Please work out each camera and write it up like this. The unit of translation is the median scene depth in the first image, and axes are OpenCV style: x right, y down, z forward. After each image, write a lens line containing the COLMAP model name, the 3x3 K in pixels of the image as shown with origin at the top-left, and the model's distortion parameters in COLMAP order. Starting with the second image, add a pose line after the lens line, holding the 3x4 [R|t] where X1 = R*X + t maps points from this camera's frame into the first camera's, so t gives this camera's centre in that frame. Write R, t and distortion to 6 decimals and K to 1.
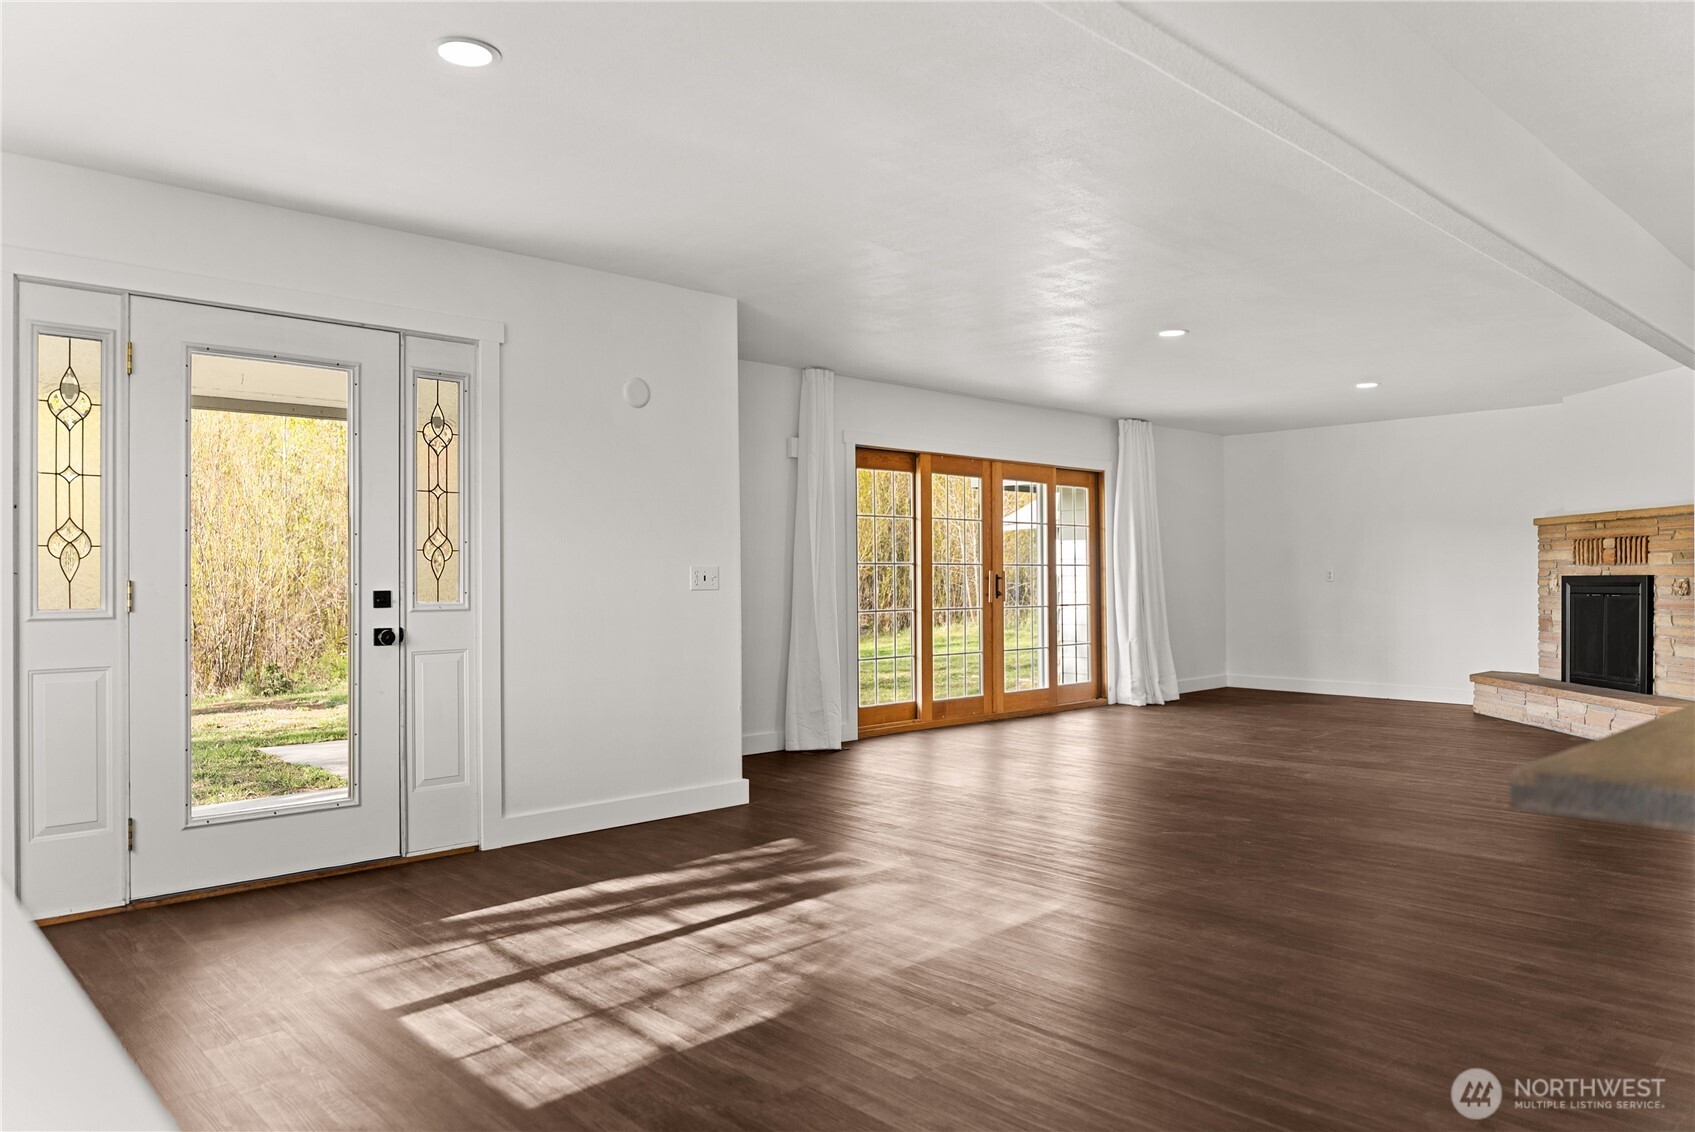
lens RADIAL K [[1173.6, 0, 847.5], [0, 1173.6, 566.0], [0, 0, 1]] dist [-0.004286, -0.004333]
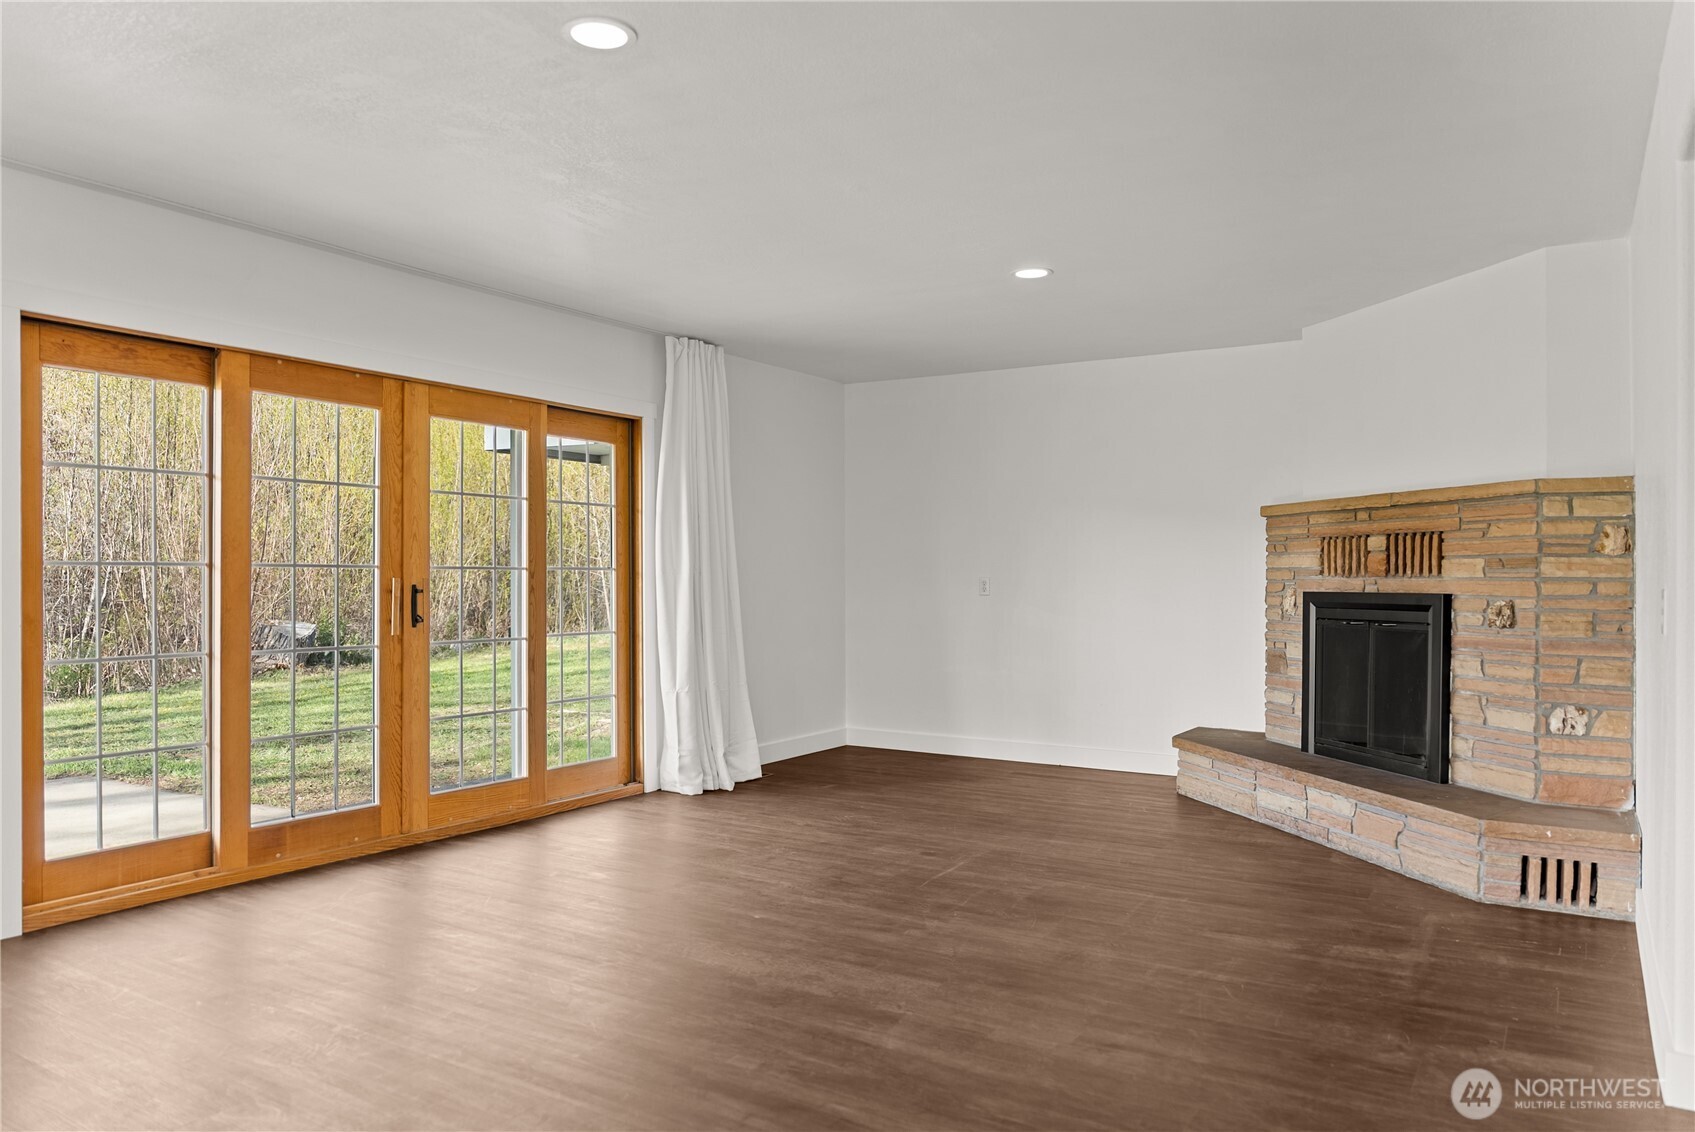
lens RADIAL K [[1205.5, 0, 847.5], [0, 1205.5, 566.0], [0, 0, 1]] dist [0.004132, 0.000850]
pose [[0.967845, 0.009435, 0.251369, 0.184560], [-0.009609, 0.999954, -0.000537, -0.003314], [-0.251362, -0.001895, 0.967891, 0.396784]]
